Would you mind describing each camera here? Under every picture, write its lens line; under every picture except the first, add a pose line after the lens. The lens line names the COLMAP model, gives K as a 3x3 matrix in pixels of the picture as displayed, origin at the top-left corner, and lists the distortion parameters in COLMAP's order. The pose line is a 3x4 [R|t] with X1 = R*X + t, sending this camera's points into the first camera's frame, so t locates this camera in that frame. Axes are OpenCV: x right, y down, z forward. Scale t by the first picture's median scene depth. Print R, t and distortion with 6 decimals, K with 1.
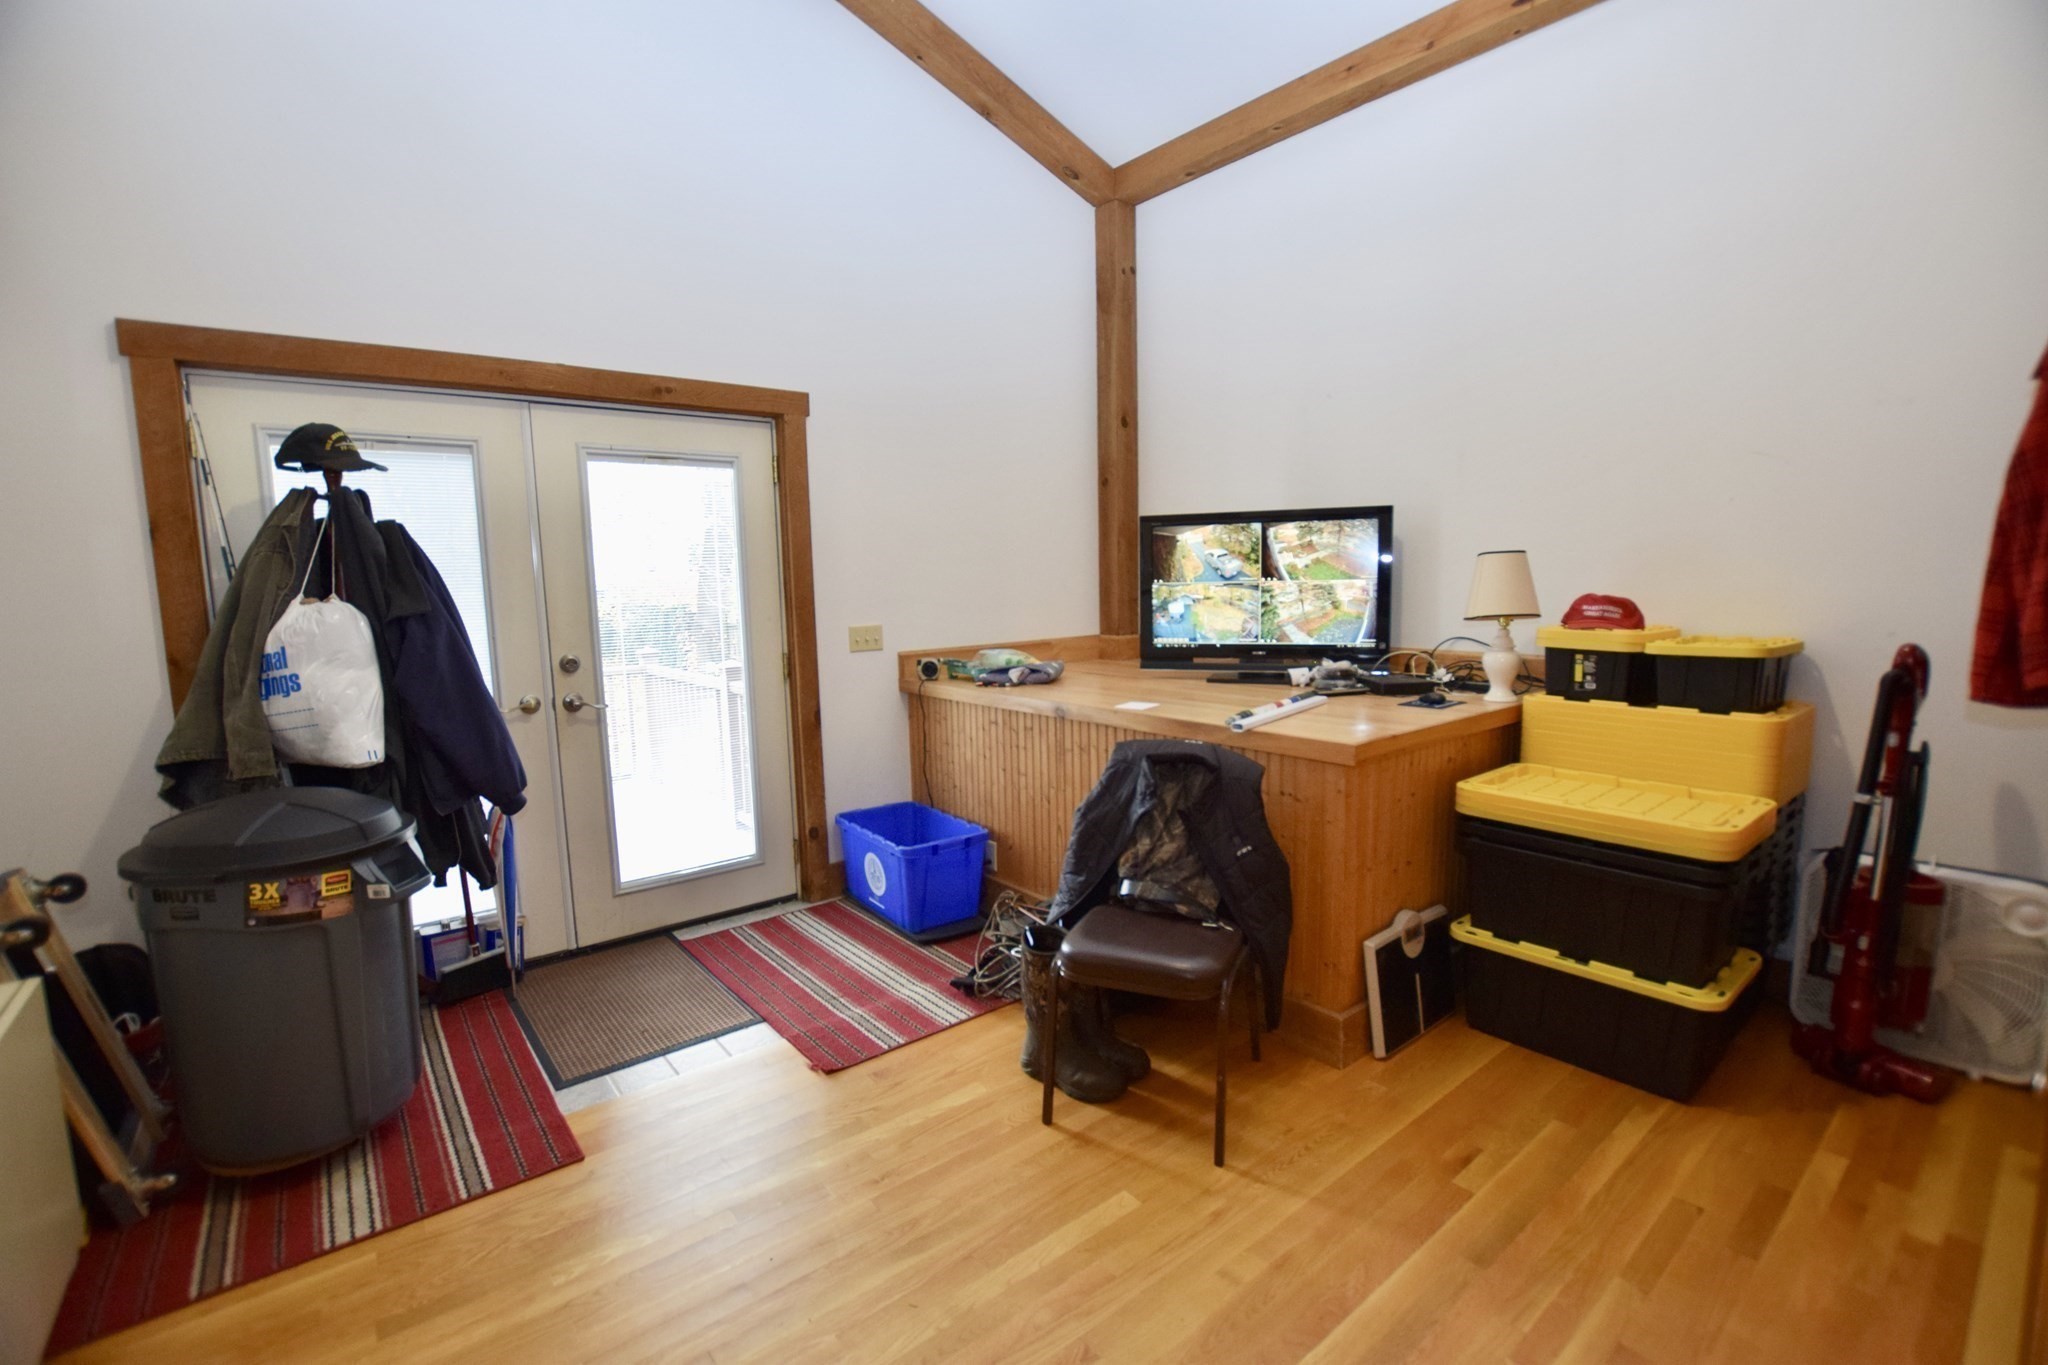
lens RADIAL K [[899.5, 0, 1026.3], [0, 899.5, 690.2], [0, 0, 1]] dist [-0.032782, 0.003229]
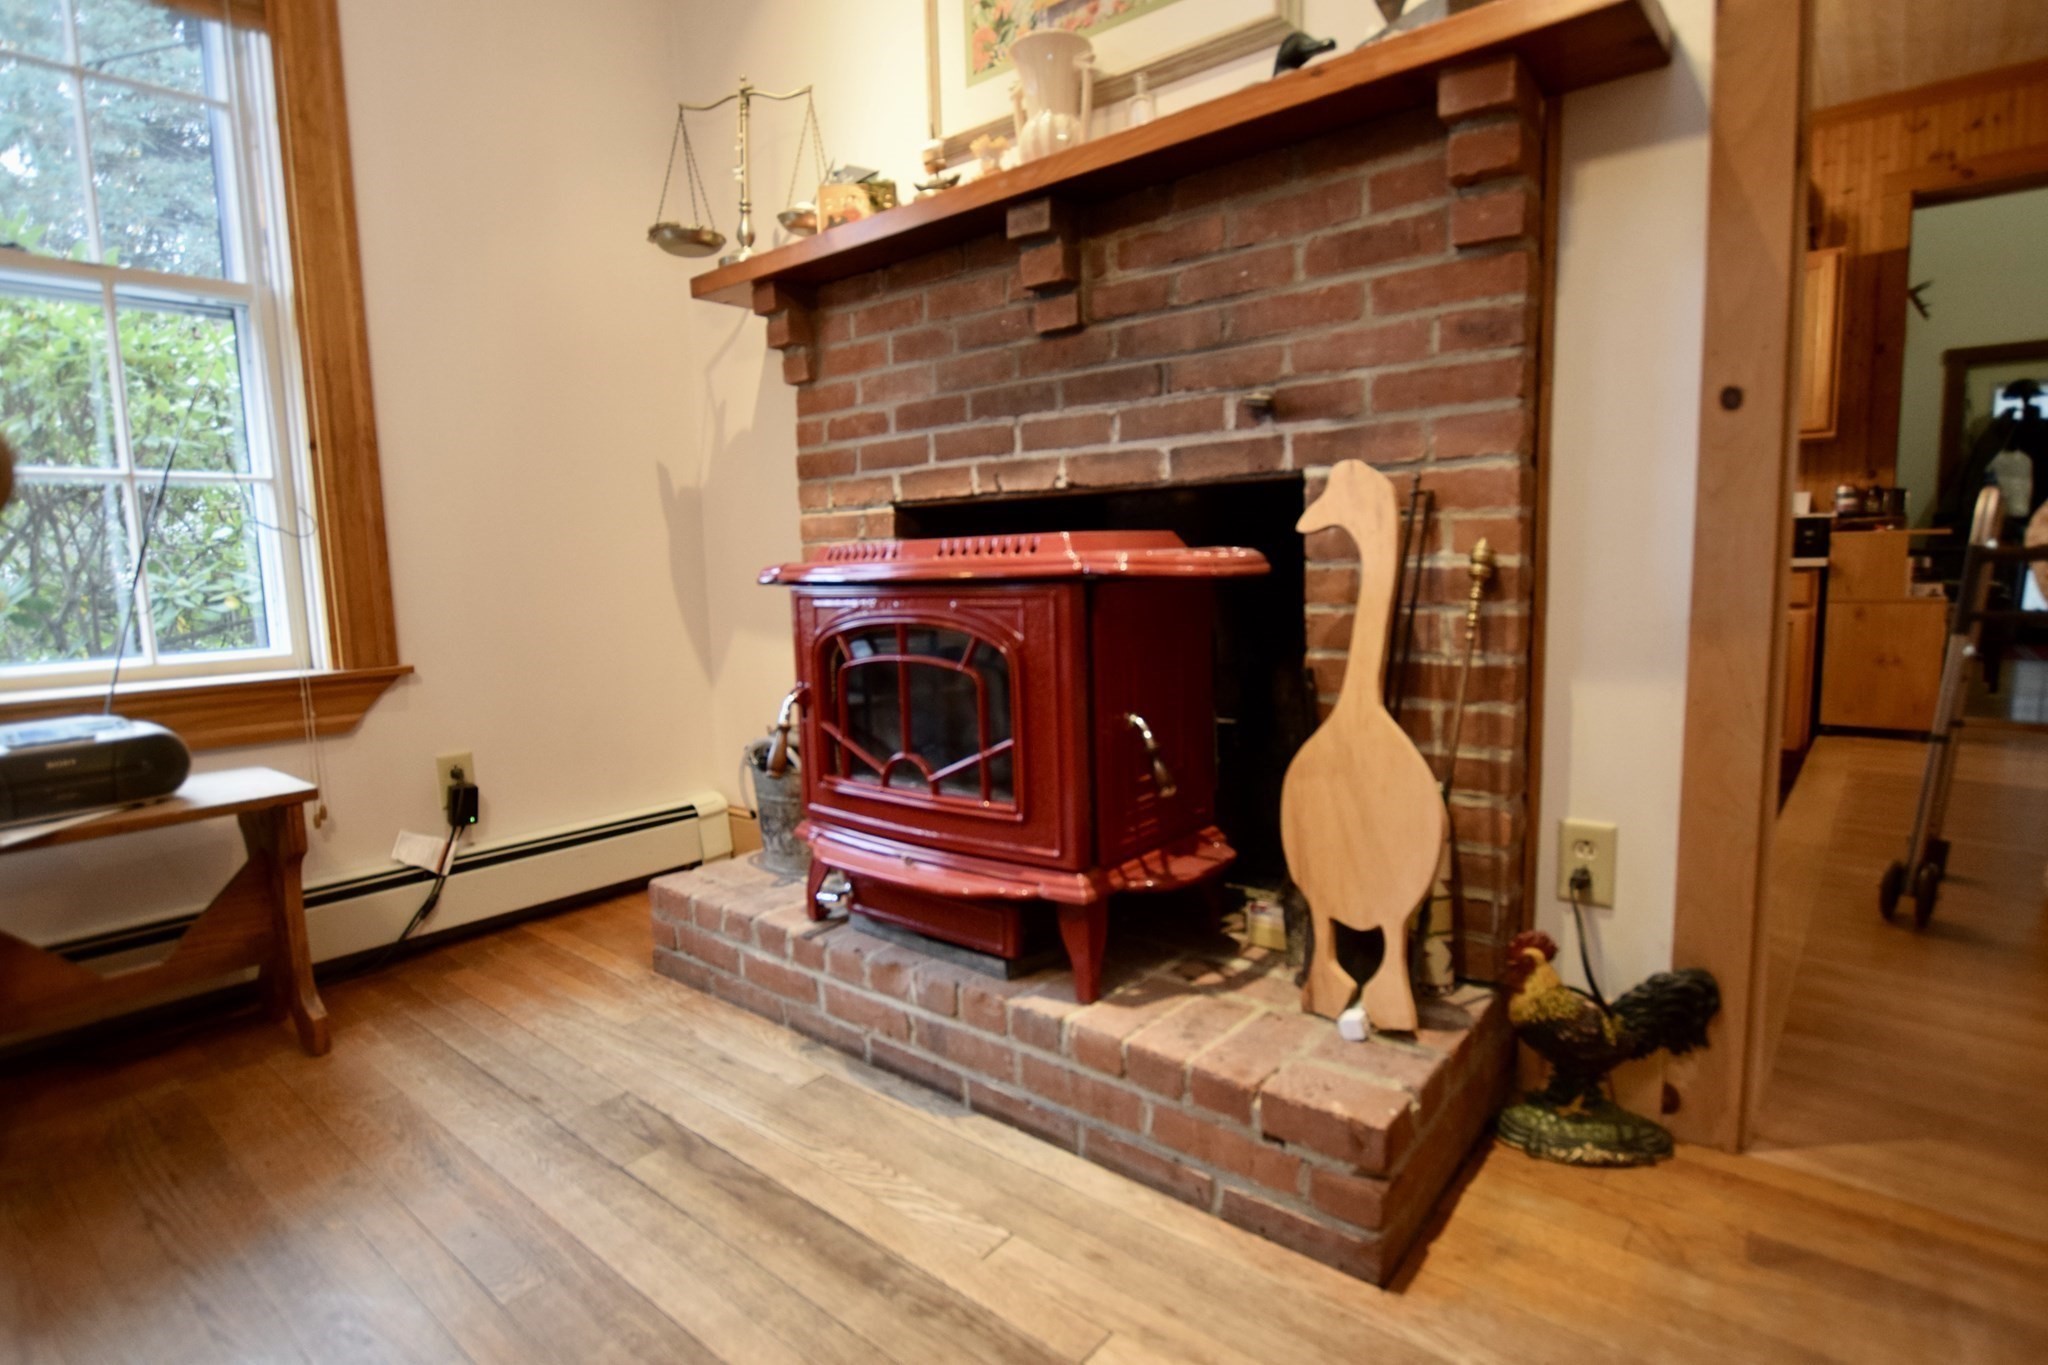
lens RADIAL K [[1049.3, 0, 1024.0], [0, 1049.3, 682.5], [0, 0, 1]] dist [-0.019022, 0.000777]
pose [[0.190964, 0.135881, -0.972147, 1.512843], [-0.106540, 0.987391, 0.117084, 0.475347], [0.975798, 0.081214, 0.203033, -2.157811]]
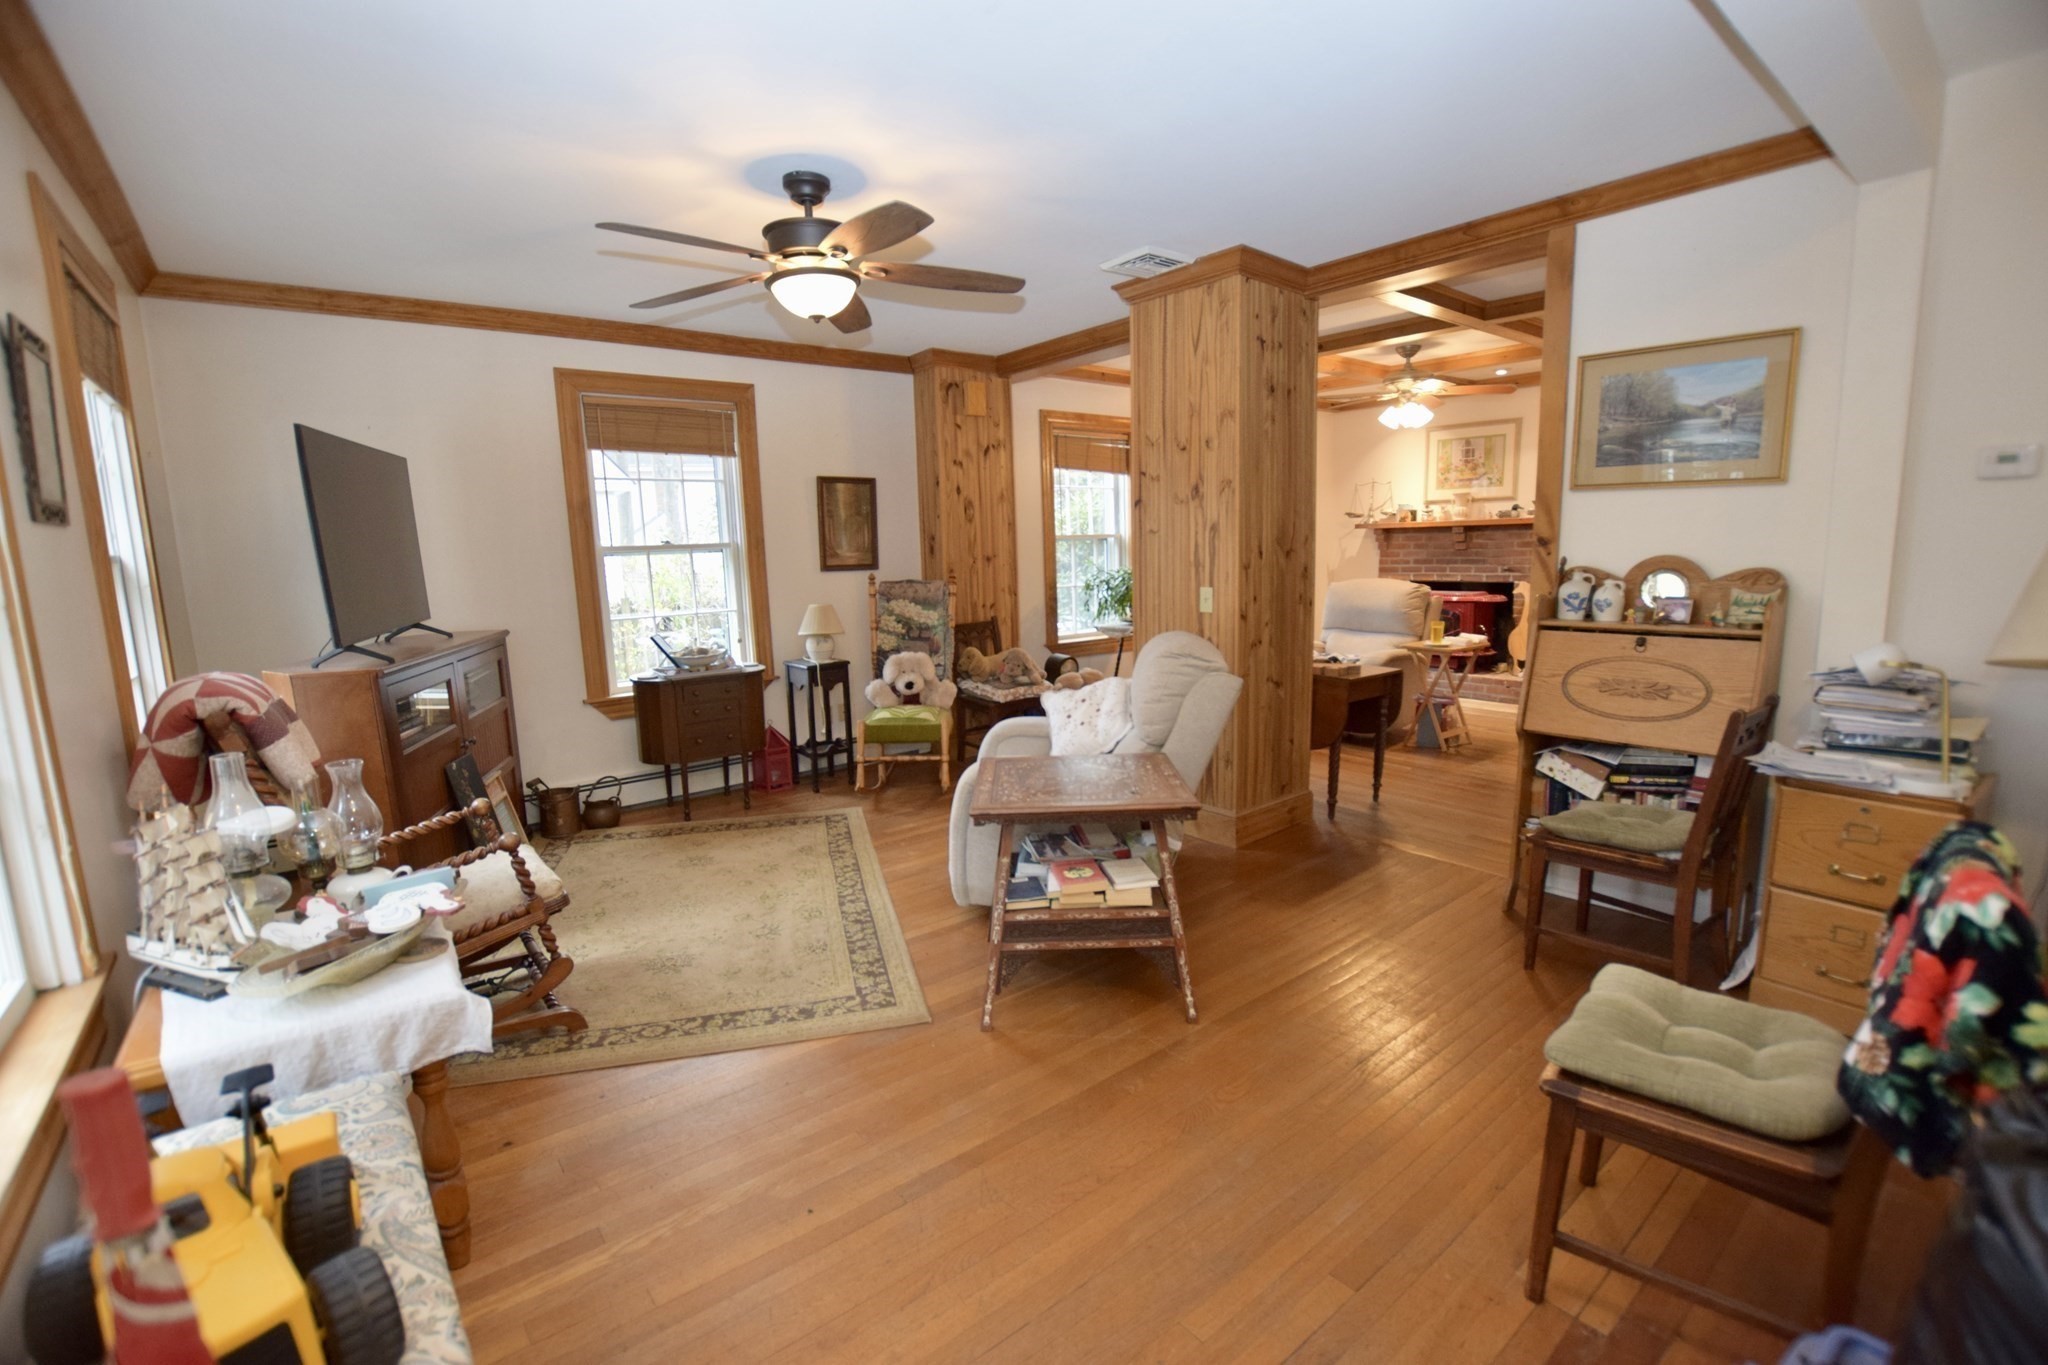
lens RADIAL K [[899.5, 0, 1026.3], [0, 899.5, 690.2], [0, 0, 1]] dist [-0.032782, 0.003229]
pose [[0.010039, 0.181268, -0.983382, 3.791145], [-0.103649, 0.978323, 0.179278, 0.397550], [0.994563, 0.100126, 0.028610, -3.488032]]
